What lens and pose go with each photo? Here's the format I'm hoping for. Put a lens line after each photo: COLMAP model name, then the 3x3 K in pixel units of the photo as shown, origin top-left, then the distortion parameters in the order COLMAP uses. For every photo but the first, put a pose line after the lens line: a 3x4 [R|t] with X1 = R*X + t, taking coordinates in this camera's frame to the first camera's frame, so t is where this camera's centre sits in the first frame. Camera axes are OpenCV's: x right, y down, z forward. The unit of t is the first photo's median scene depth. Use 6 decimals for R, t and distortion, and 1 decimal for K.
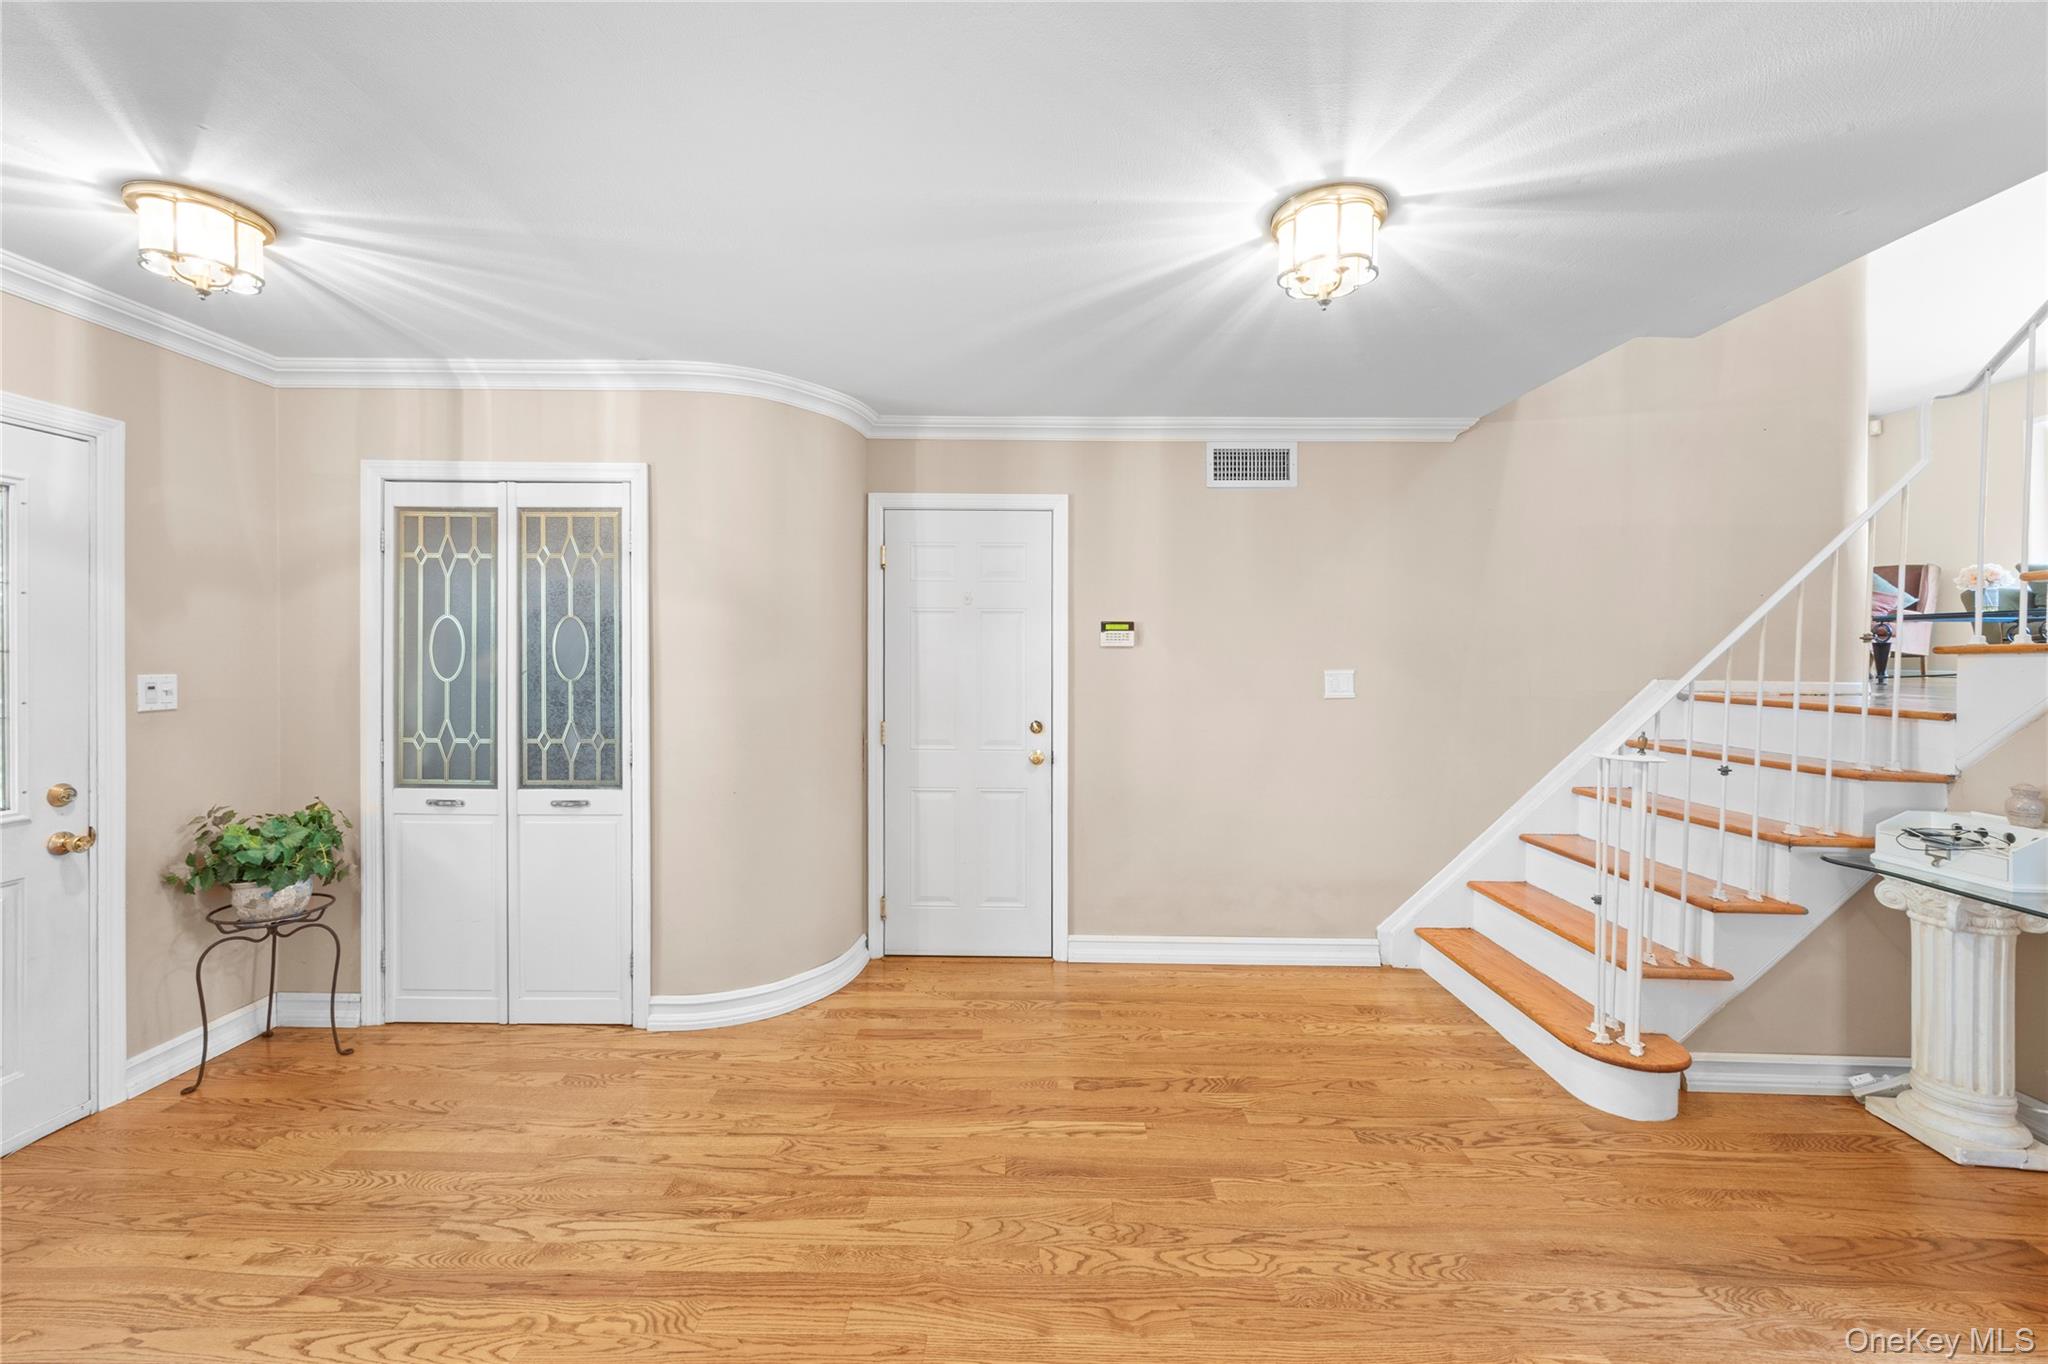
lens RADIAL K [[804.4, 0, 1037.0], [0, 804.4, 654.7], [0, 0, 1]] dist [0.000416, 0.000413]
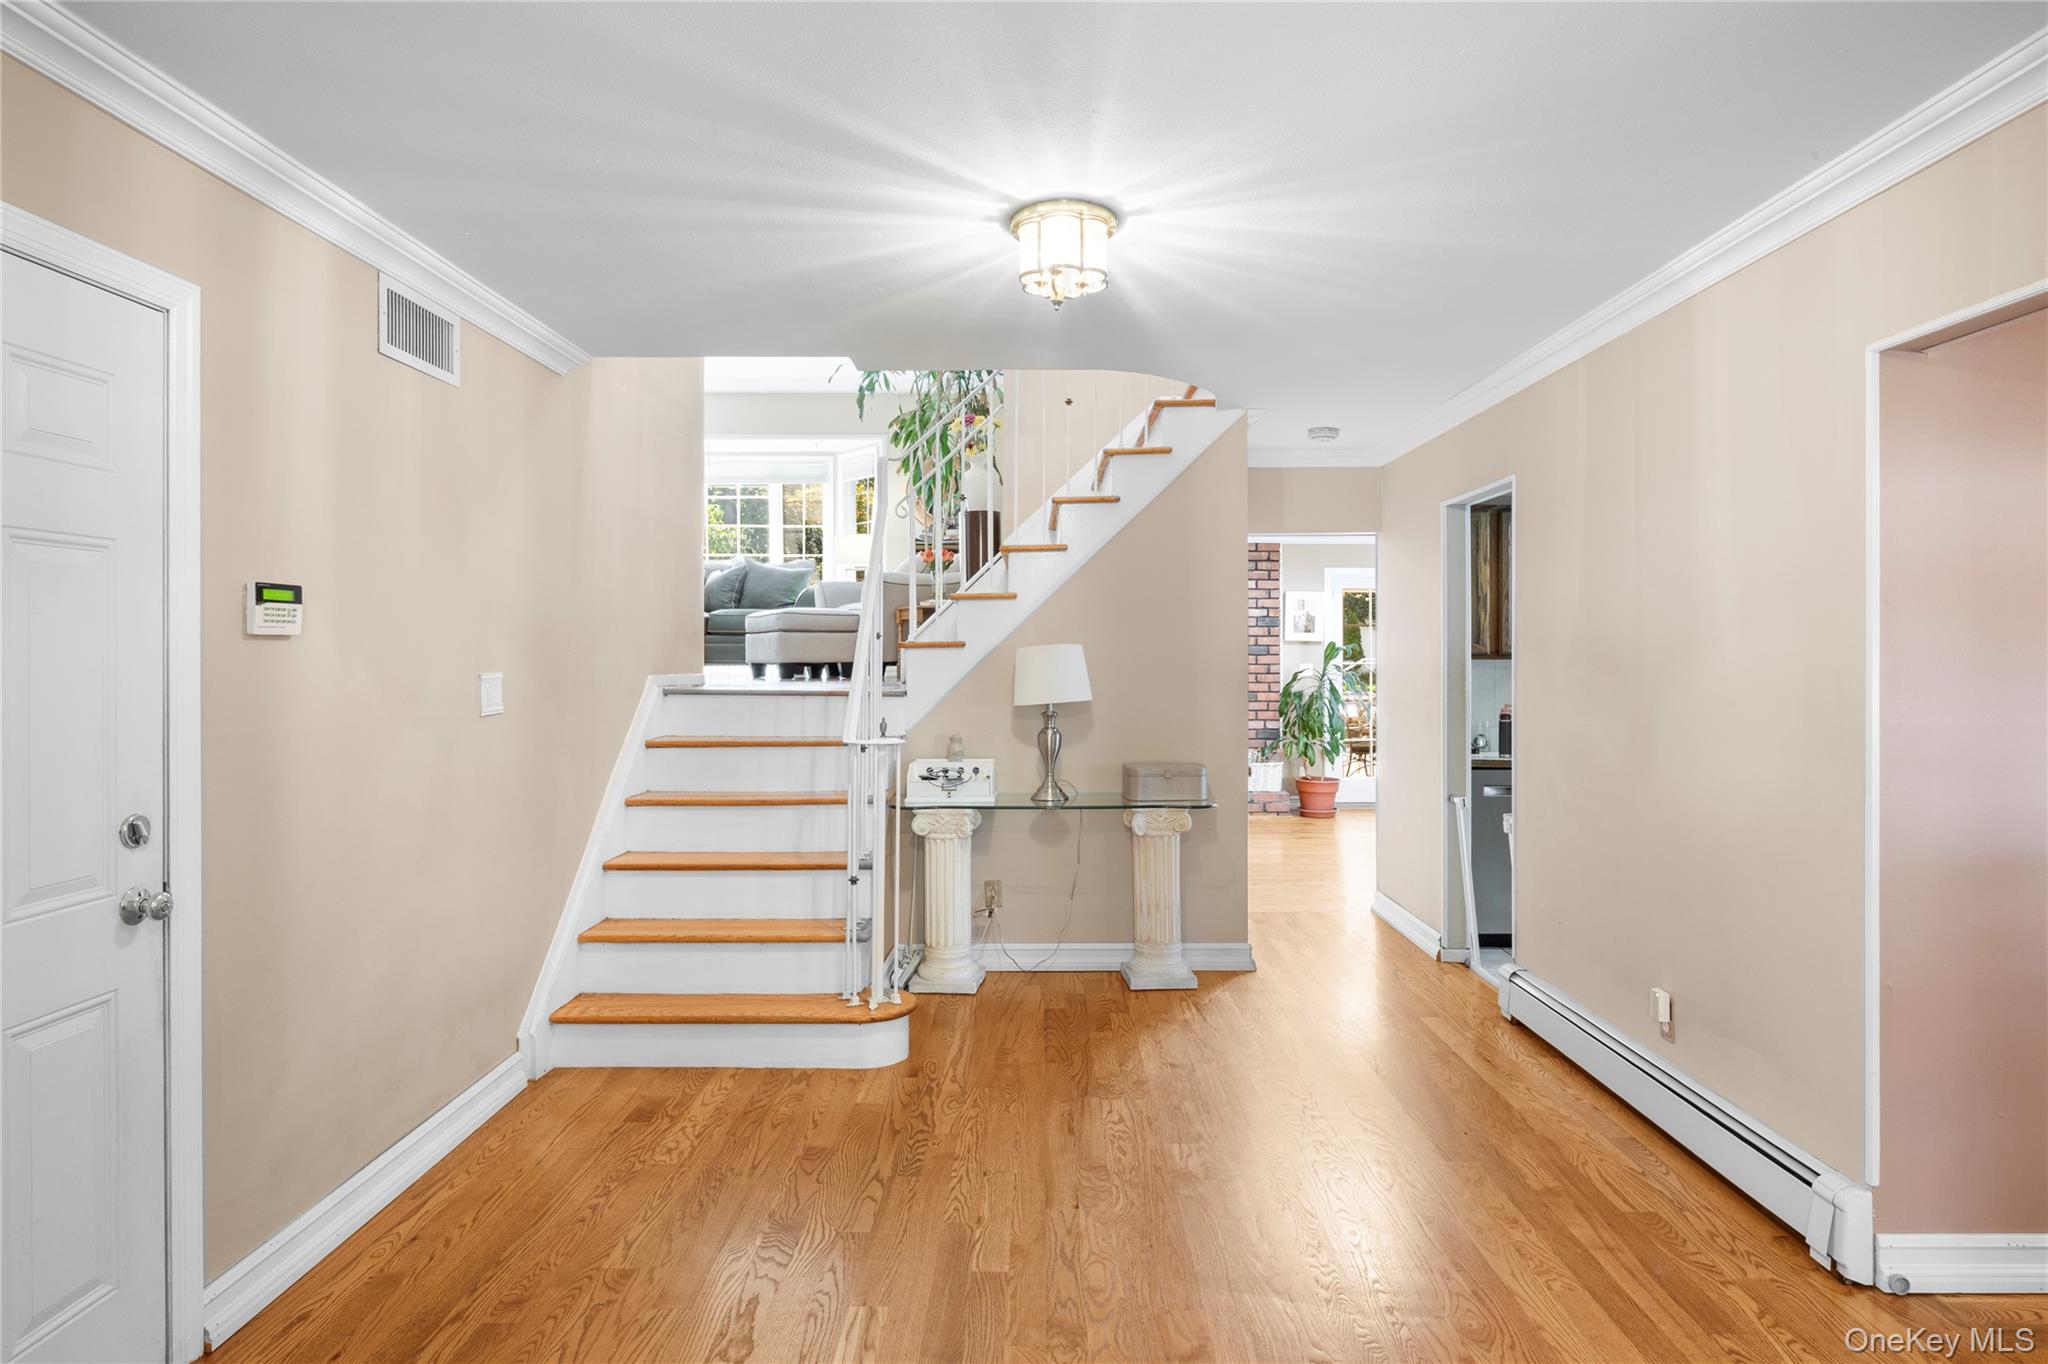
lens RADIAL K [[1114.1, 0, 1035.3], [0, 1114.1, 640.8], [0, 0, 1]] dist [-0.004459, -0.000160]
pose [[0.013954, 0.003264, 0.999897, -0.690789], [0.003014, 0.999990, -0.003306, -0.004294], [-0.999898, 0.003059, 0.013944, 0.663886]]
